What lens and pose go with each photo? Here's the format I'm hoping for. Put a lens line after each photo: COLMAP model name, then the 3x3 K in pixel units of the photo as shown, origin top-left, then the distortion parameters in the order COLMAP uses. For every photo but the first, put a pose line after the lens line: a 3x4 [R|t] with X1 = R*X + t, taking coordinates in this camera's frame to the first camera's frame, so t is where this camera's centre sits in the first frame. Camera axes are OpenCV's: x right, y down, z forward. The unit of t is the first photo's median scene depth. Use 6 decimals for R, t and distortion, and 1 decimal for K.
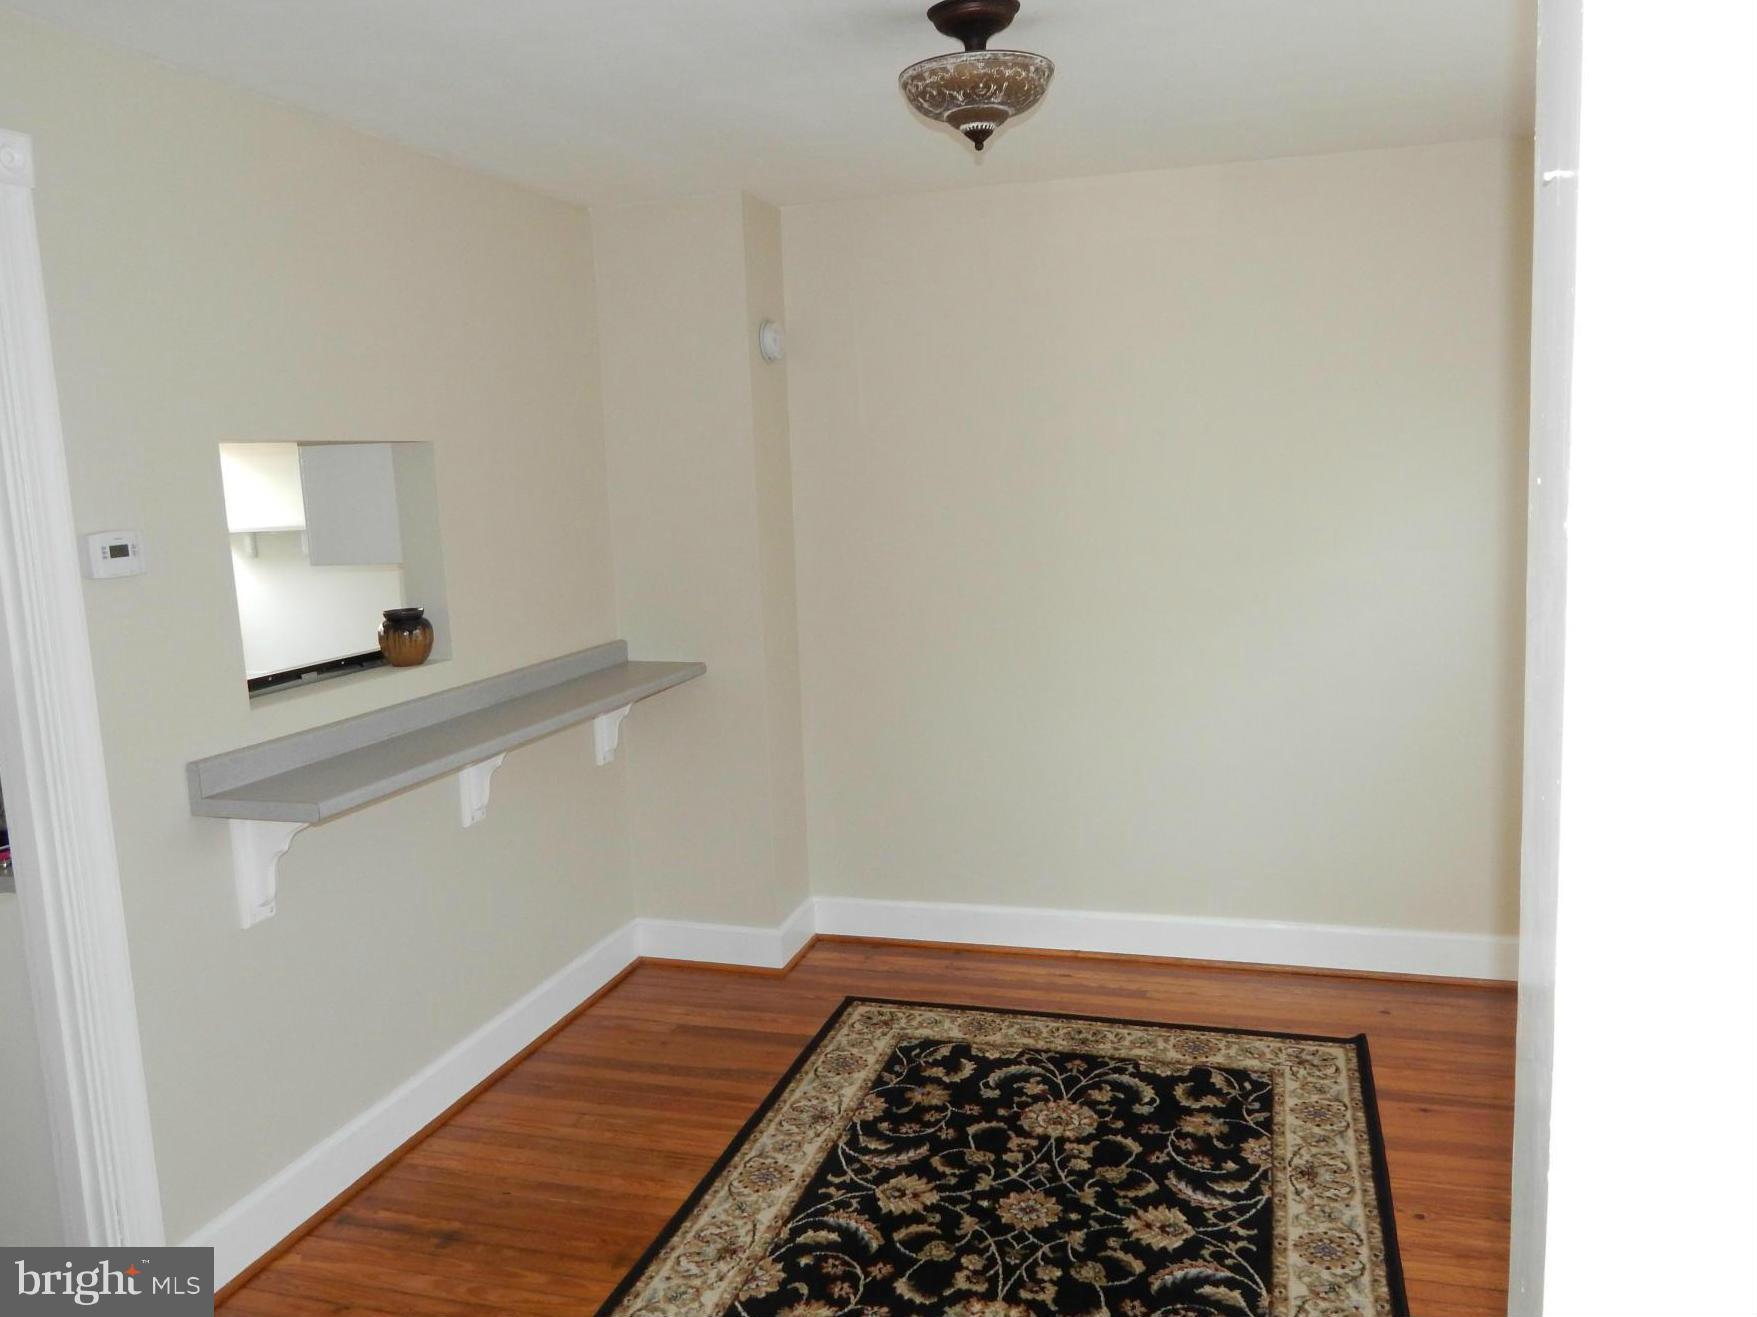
lens RADIAL K [[1359.1, 0, 888.0], [0, 1359.1, 650.5], [0, 0, 1]] dist [0.005122, -0.015271]
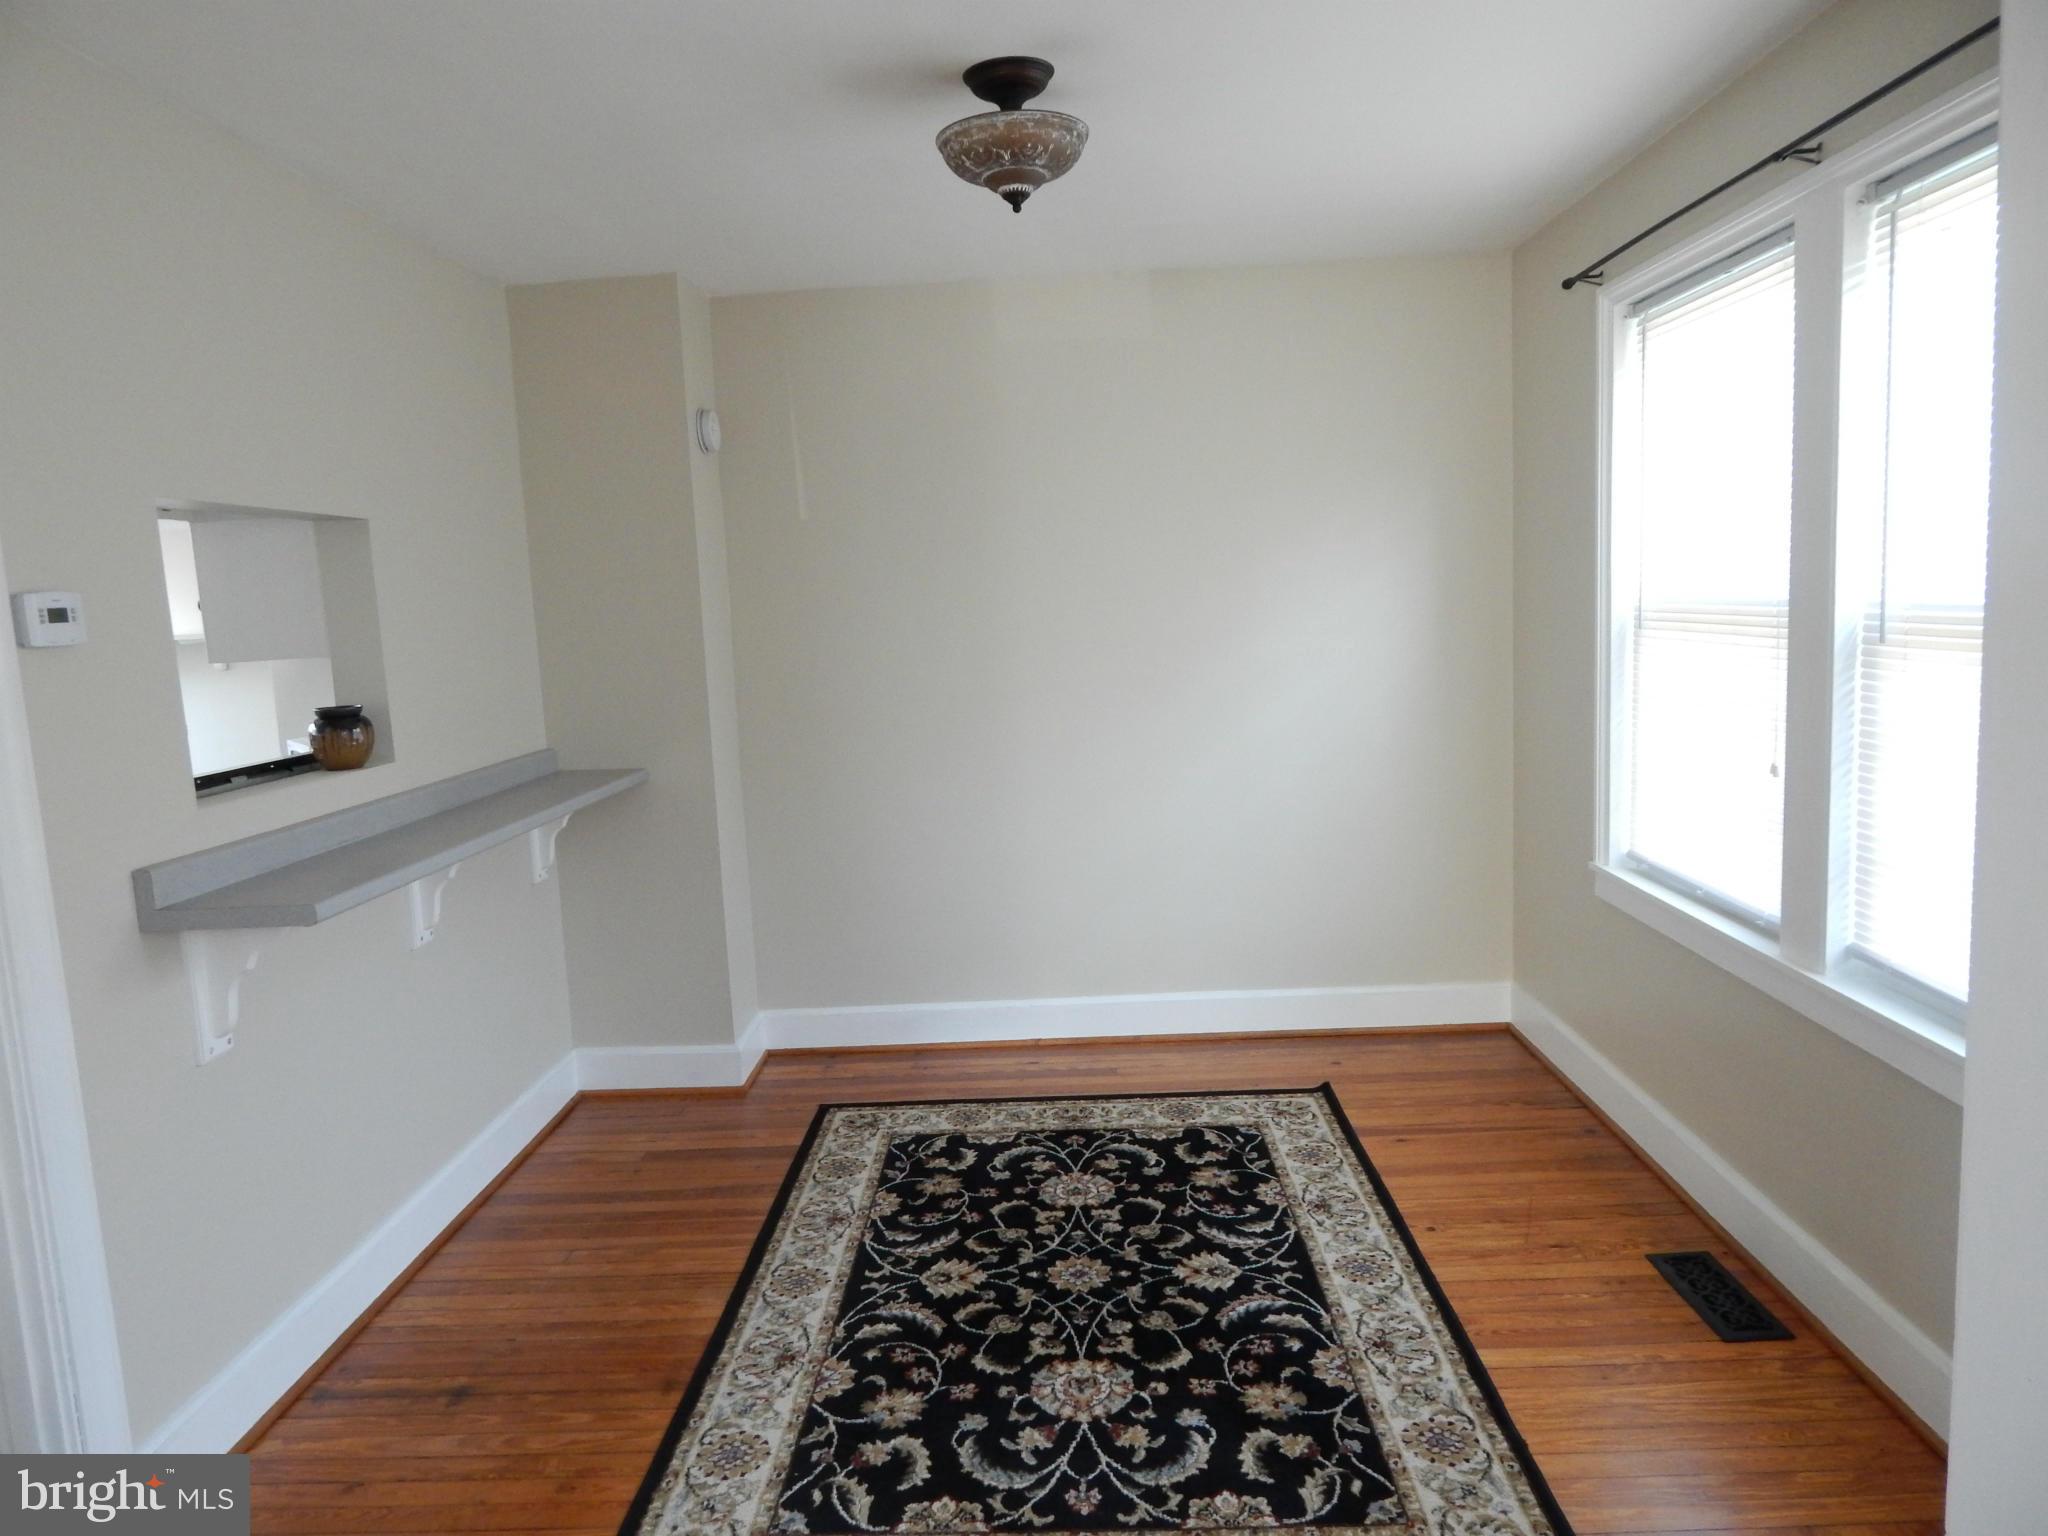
lens RADIAL K [[1352.4, 0, 1021.0], [0, 1352.4, 762.4], [0, 0, 1]] dist [-0.007117, -0.000799]
pose [[0.965533, -0.039385, 0.257282, -0.166912], [0.047469, 0.998553, -0.025284, 0.054536], [-0.255914, 0.036625, 0.966005, 0.034046]]
